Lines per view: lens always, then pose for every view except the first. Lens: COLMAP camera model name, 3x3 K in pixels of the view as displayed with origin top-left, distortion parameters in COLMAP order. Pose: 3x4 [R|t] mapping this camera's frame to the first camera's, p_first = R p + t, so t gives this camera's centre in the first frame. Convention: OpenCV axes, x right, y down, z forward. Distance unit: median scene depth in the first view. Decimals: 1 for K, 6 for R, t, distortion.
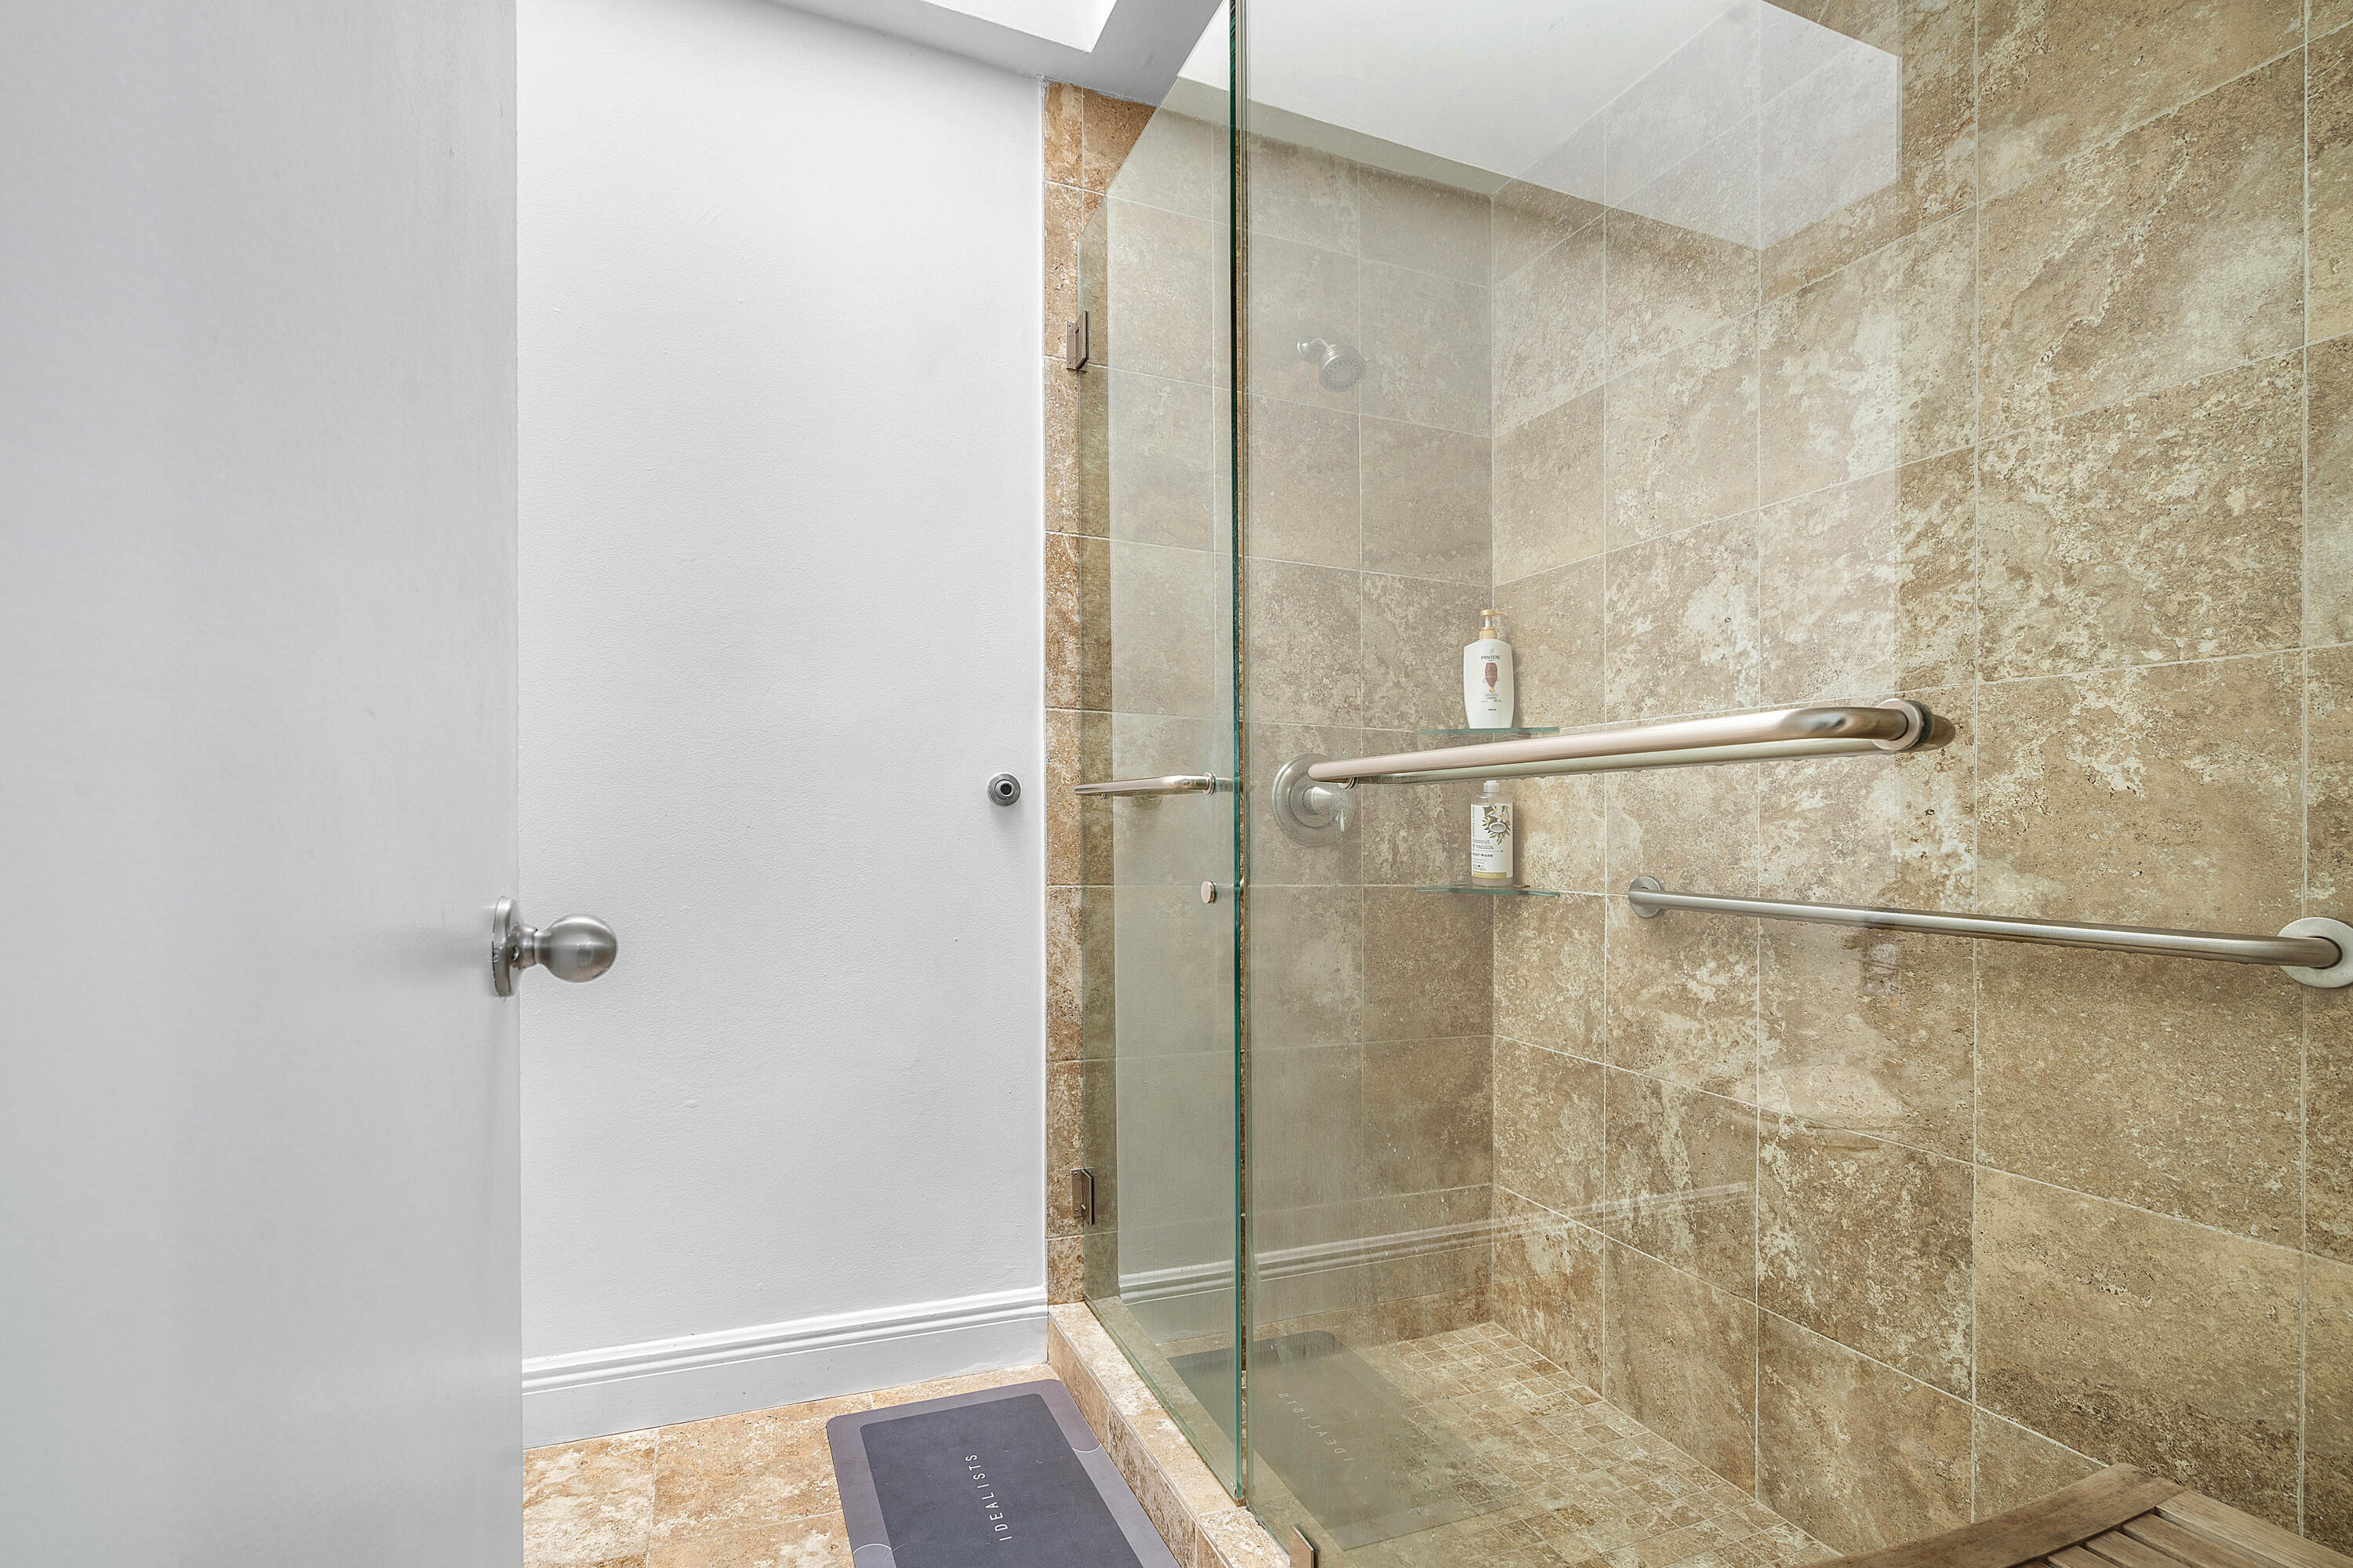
lens RADIAL K [[1113.2, 0, 1195.8], [0, 1113.2, 831.9], [0, 0, 1]] dist [-0.000837, 0.002872]
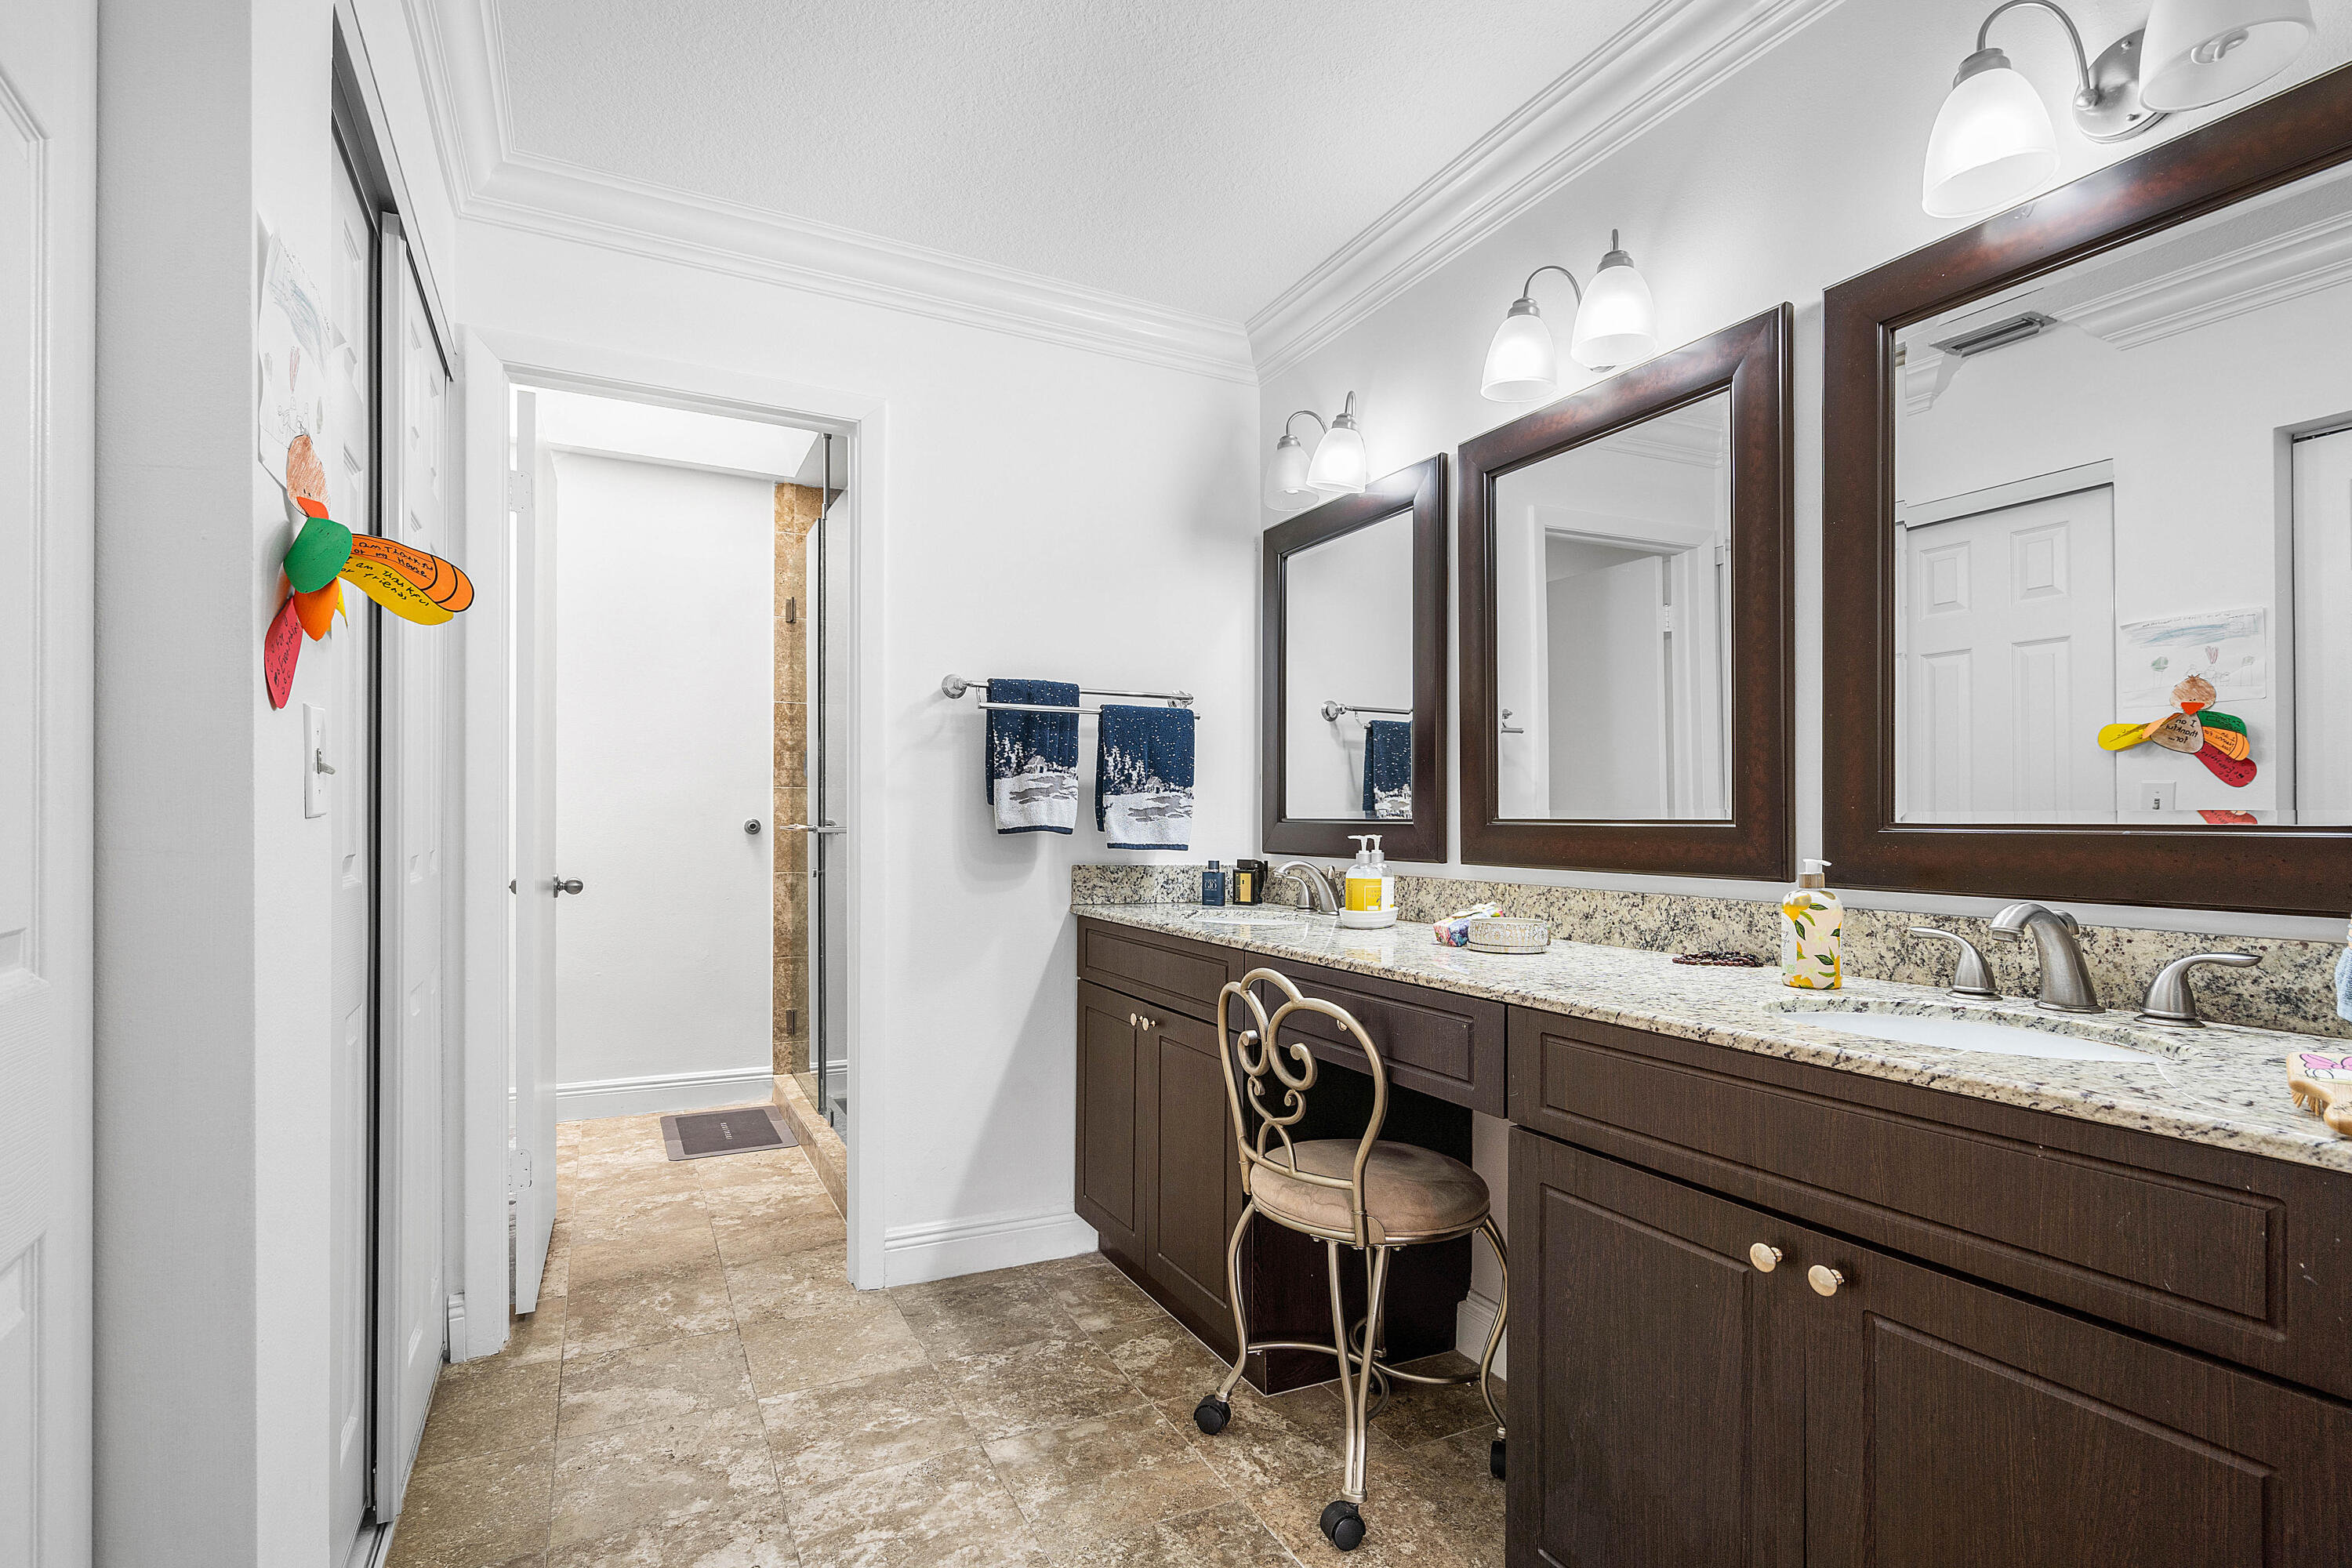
lens RADIAL K [[1112.7, 0, 1168.4], [0, 1112.7, 801.2], [0, 0, 1]] dist [-0.000837, 0.002872]
pose [[0.998207, -0.003587, 0.059745, 0.475221], [0.004870, 0.999760, -0.021345, -0.036062], [-0.059654, 0.021598, 0.997985, -1.110974]]
